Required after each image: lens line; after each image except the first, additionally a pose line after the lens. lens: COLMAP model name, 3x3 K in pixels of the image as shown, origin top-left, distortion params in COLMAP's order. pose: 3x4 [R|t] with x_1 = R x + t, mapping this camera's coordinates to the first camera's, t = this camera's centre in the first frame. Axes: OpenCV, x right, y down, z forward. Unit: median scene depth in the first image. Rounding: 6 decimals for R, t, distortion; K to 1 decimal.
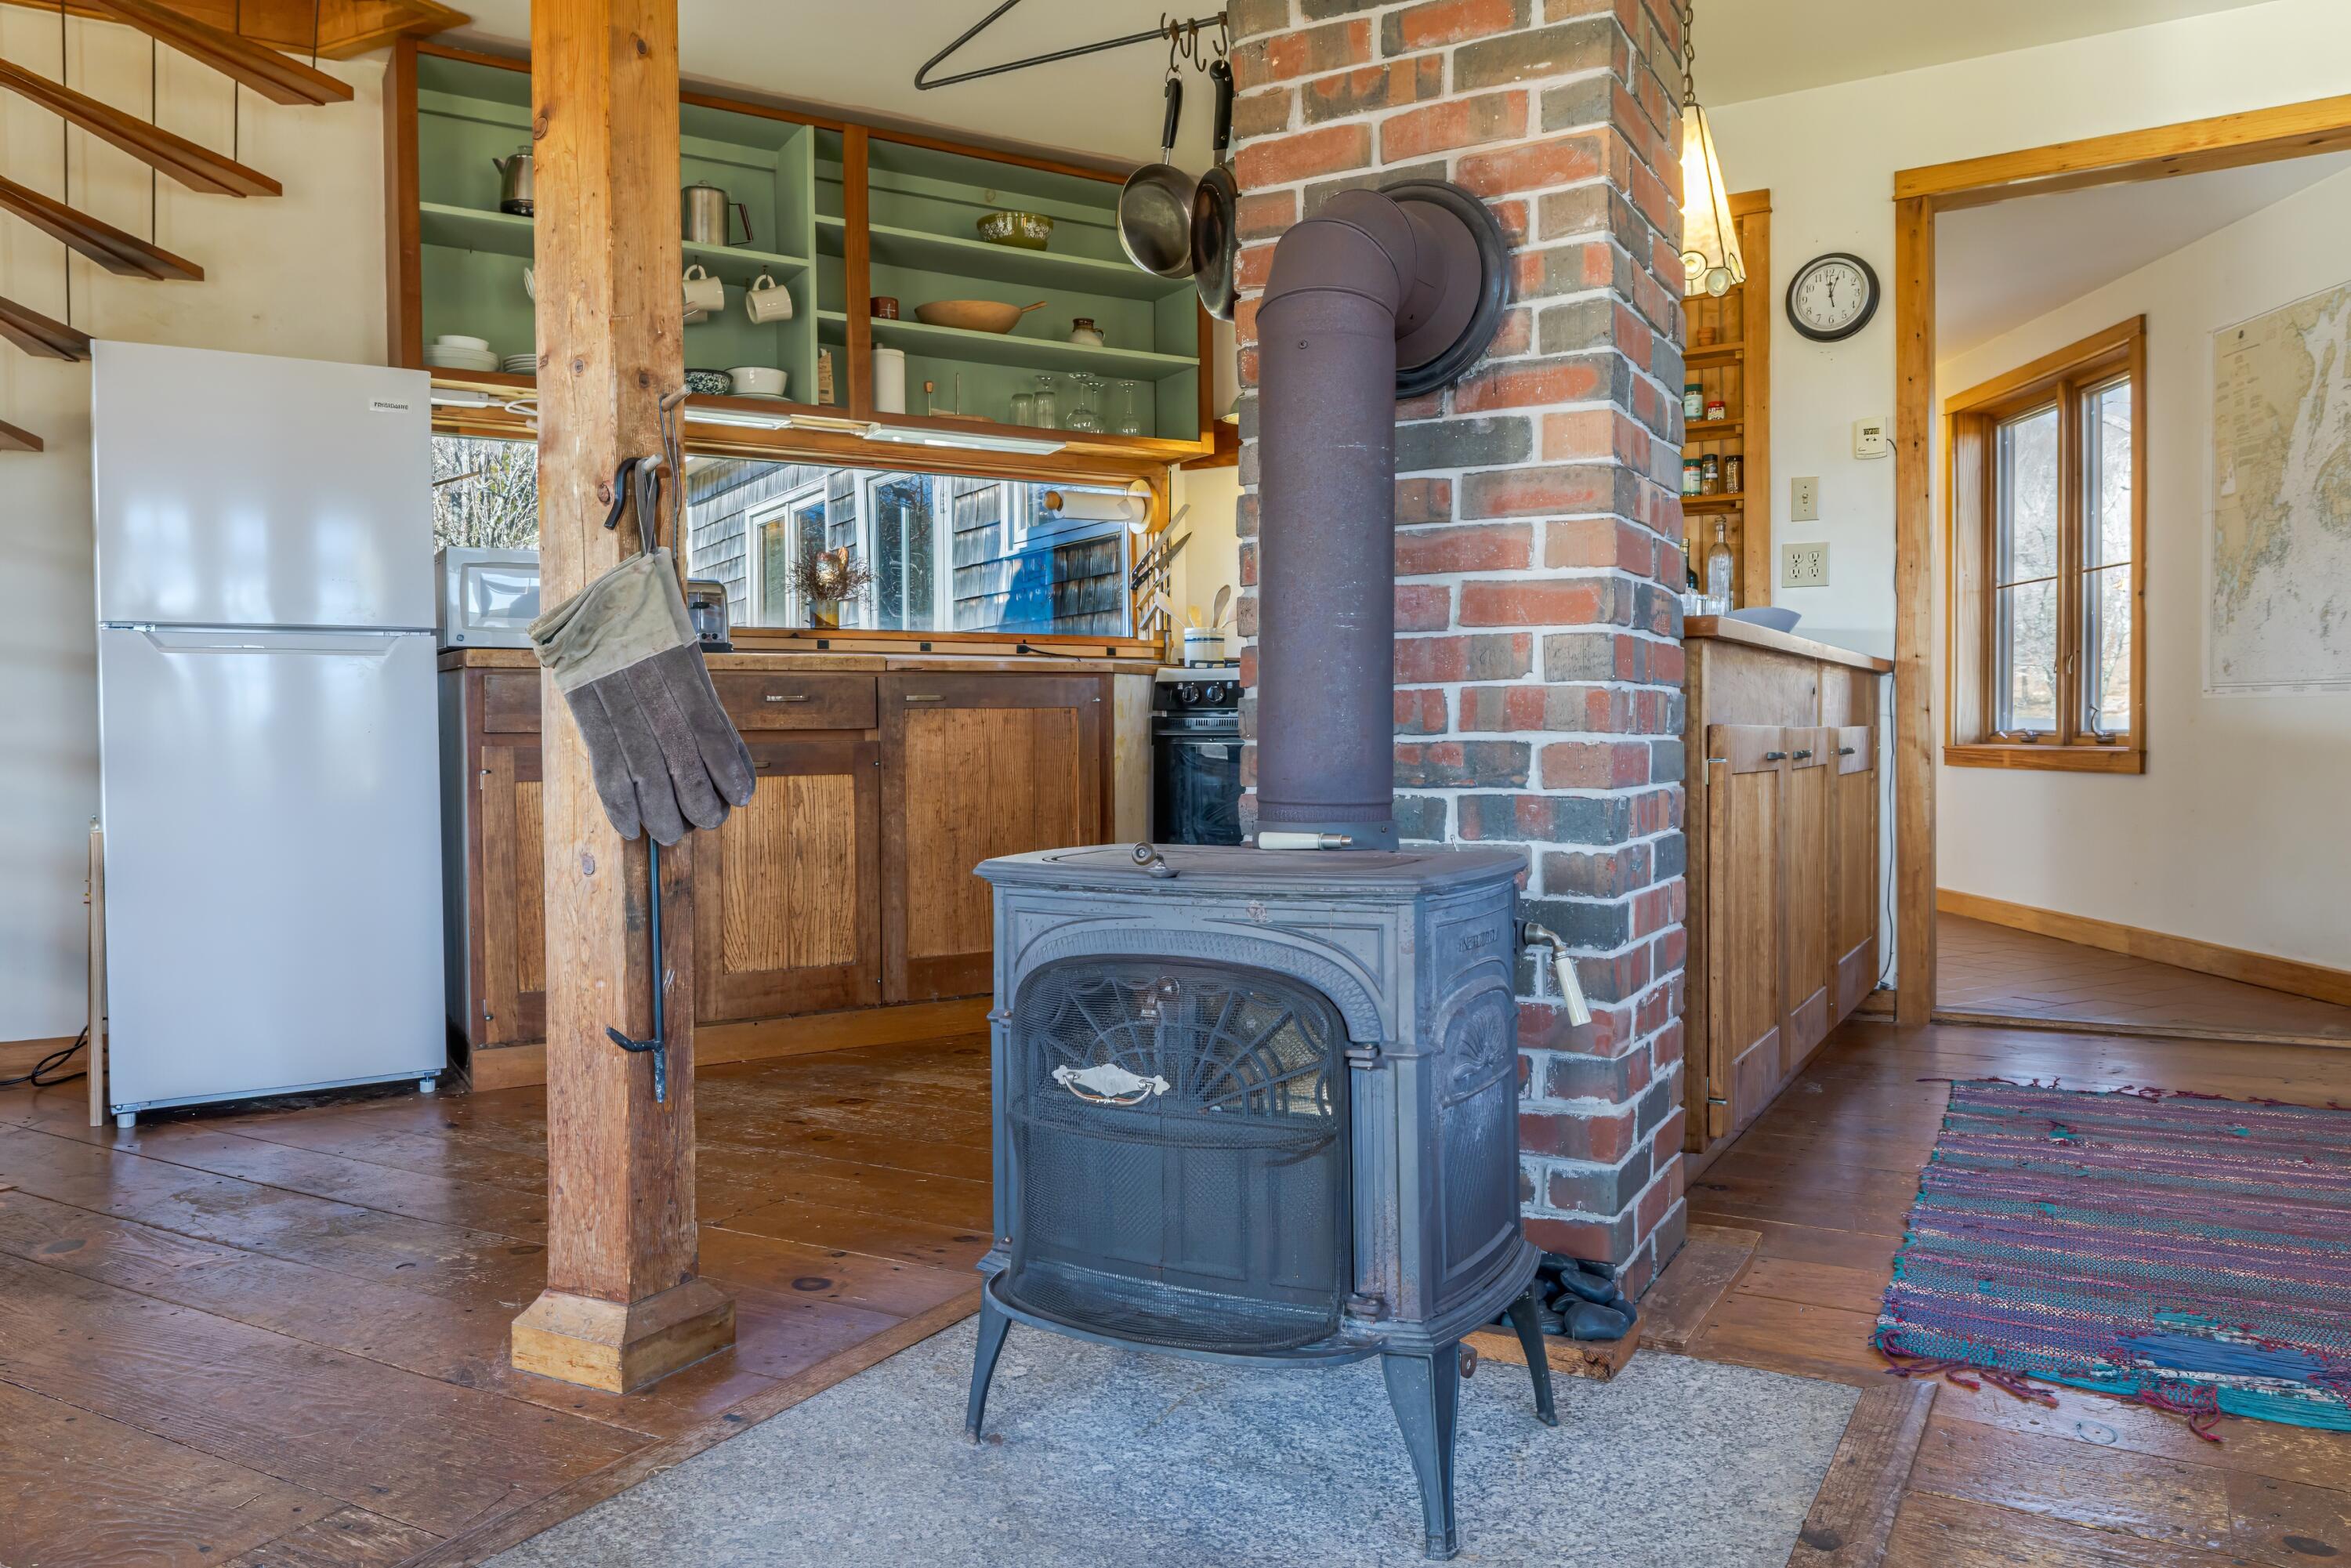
lens RADIAL K [[1673.7, 0, 1172.7], [0, 1673.7, 770.4], [0, 0, 1]] dist [0.006063, -0.012690]
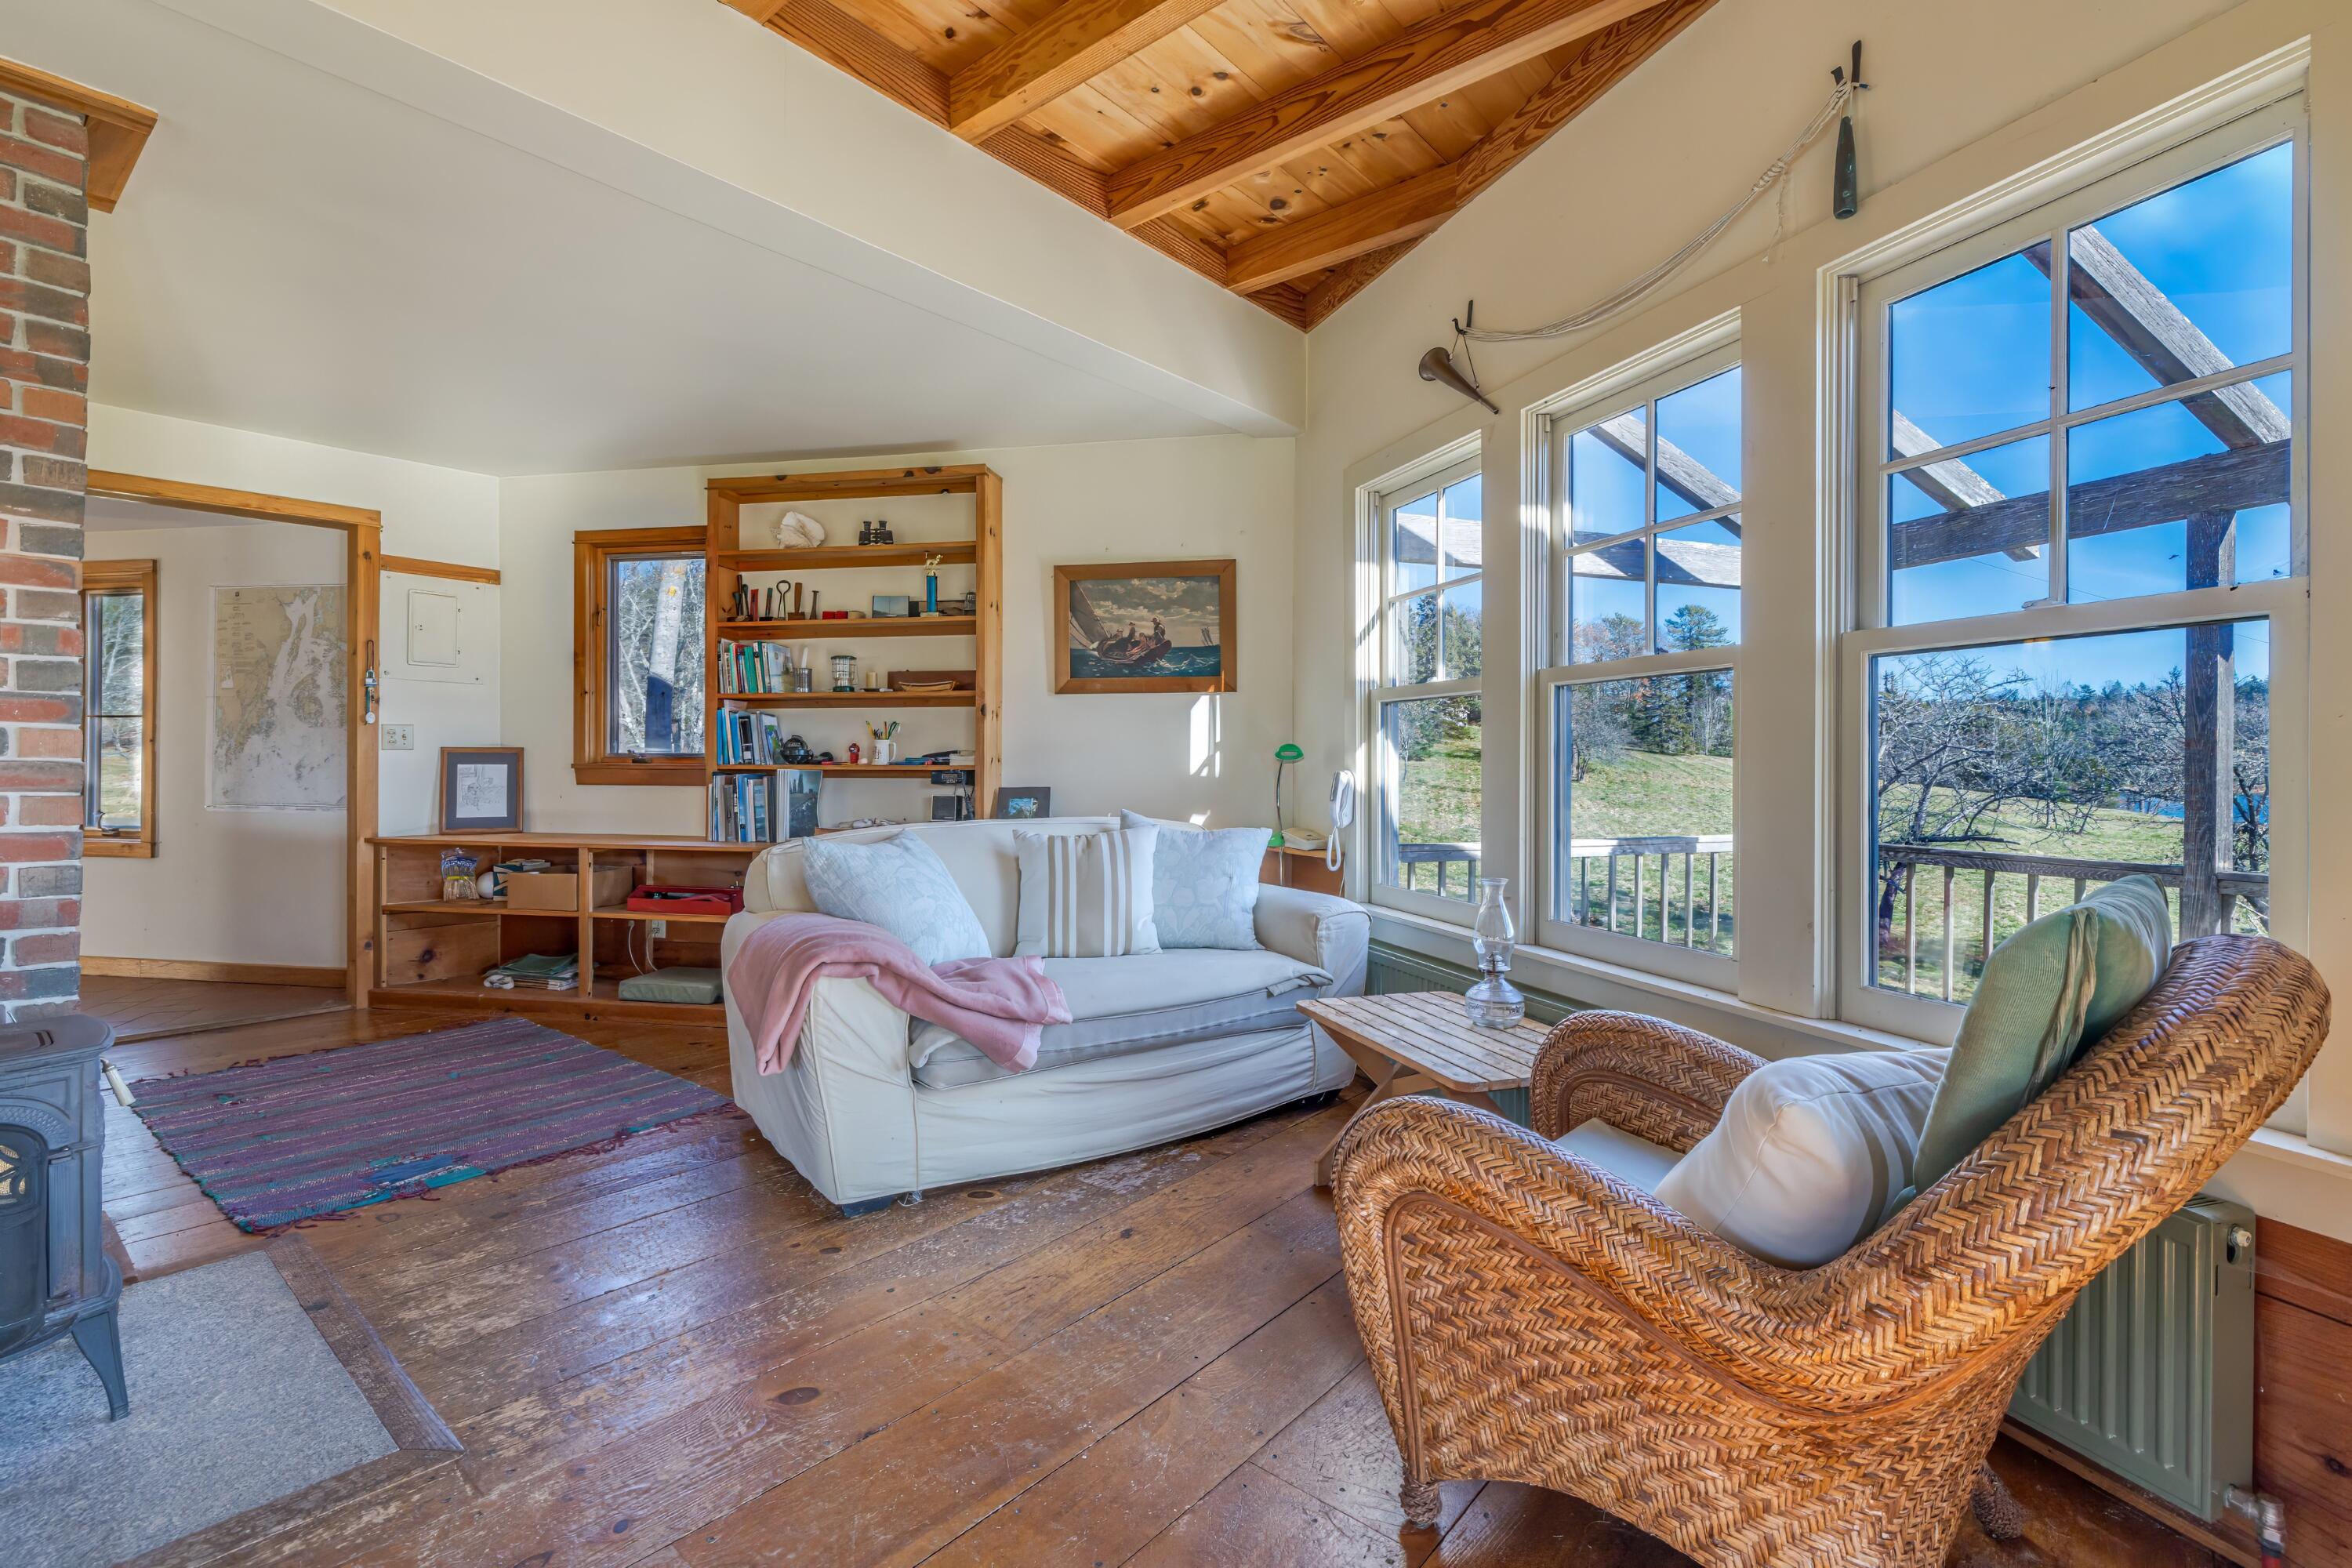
lens RADIAL K [[1060.0, 0, 1174.1], [0, 1060.0, 766.4], [0, 0, 1]] dist [-0.000547, -0.000417]
pose [[0.171498, 0.009952, 0.985134, -0.289892], [0.012327, 0.999849, -0.012247, -0.076568], [-0.985107, 0.014244, 0.171349, -0.120745]]
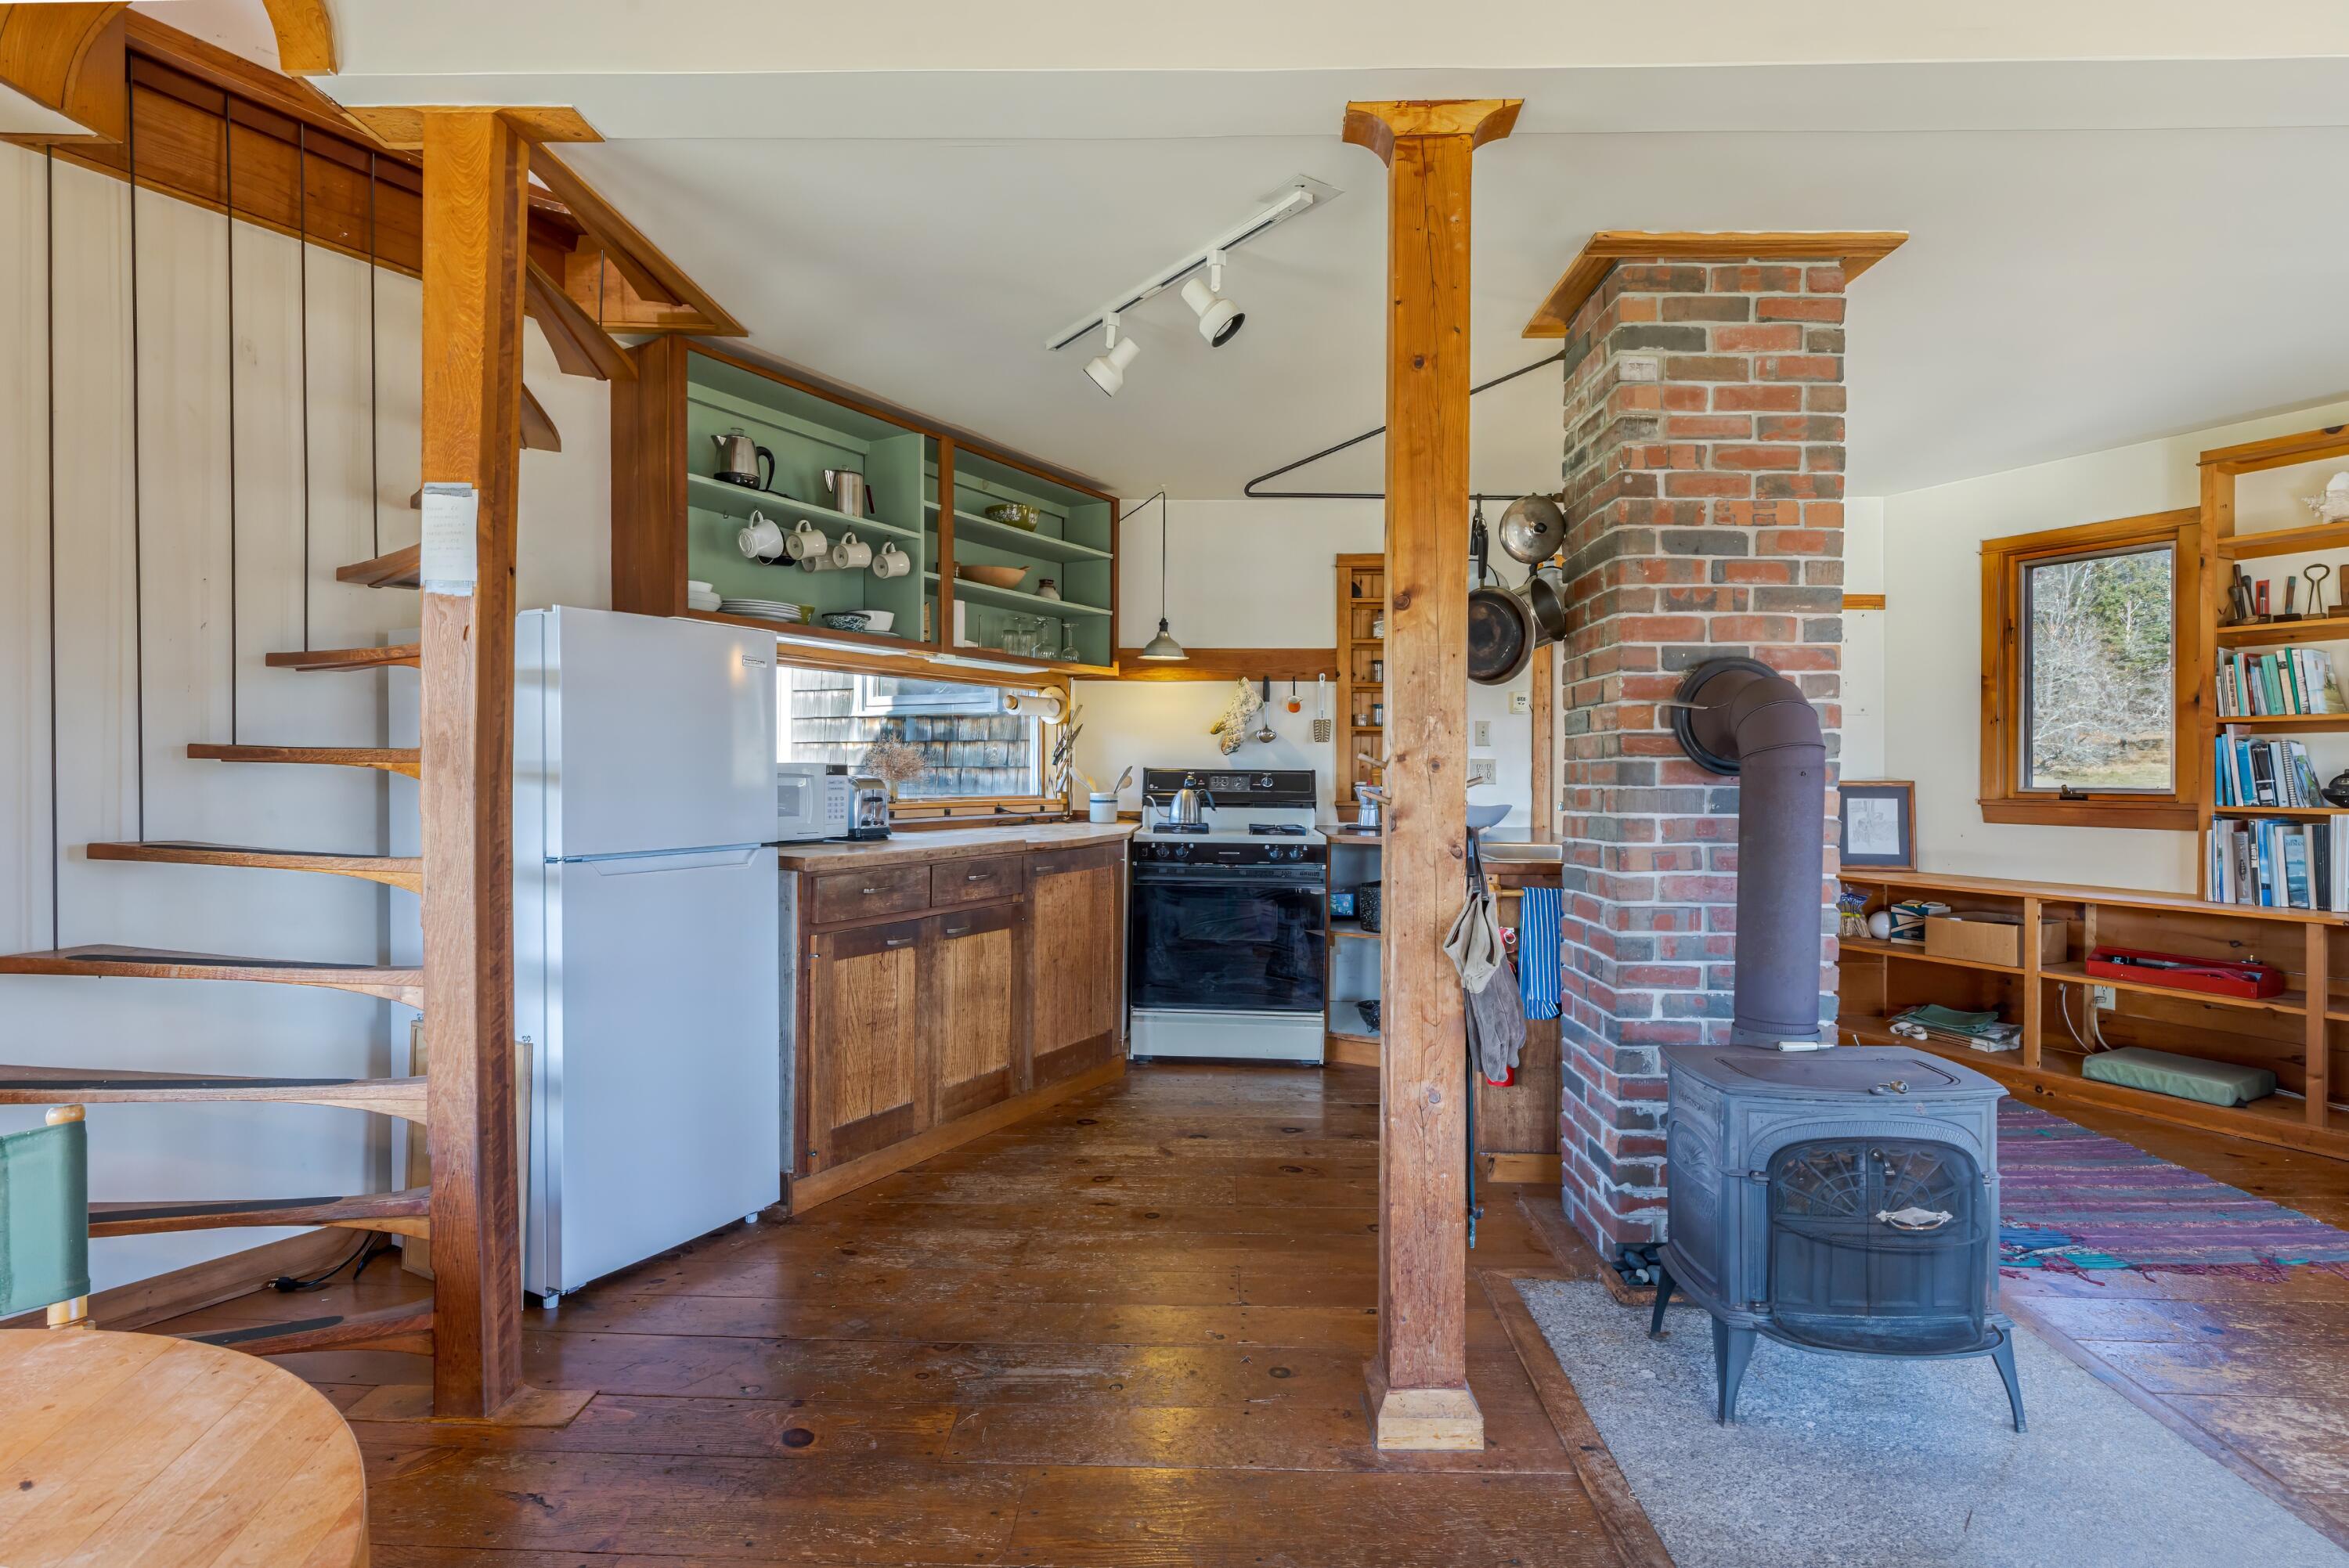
lens RADIAL K [[1172.3, 0, 1175.6], [0, 1172.3, 771.6], [0, 0, 1]] dist [0.005899, -0.001352]
pose [[0.879475, 0.013107, 0.475764, -0.517324], [-0.003456, 0.999770, -0.021155, -0.103267], [-0.475932, 0.016961, 0.879318, 0.089889]]
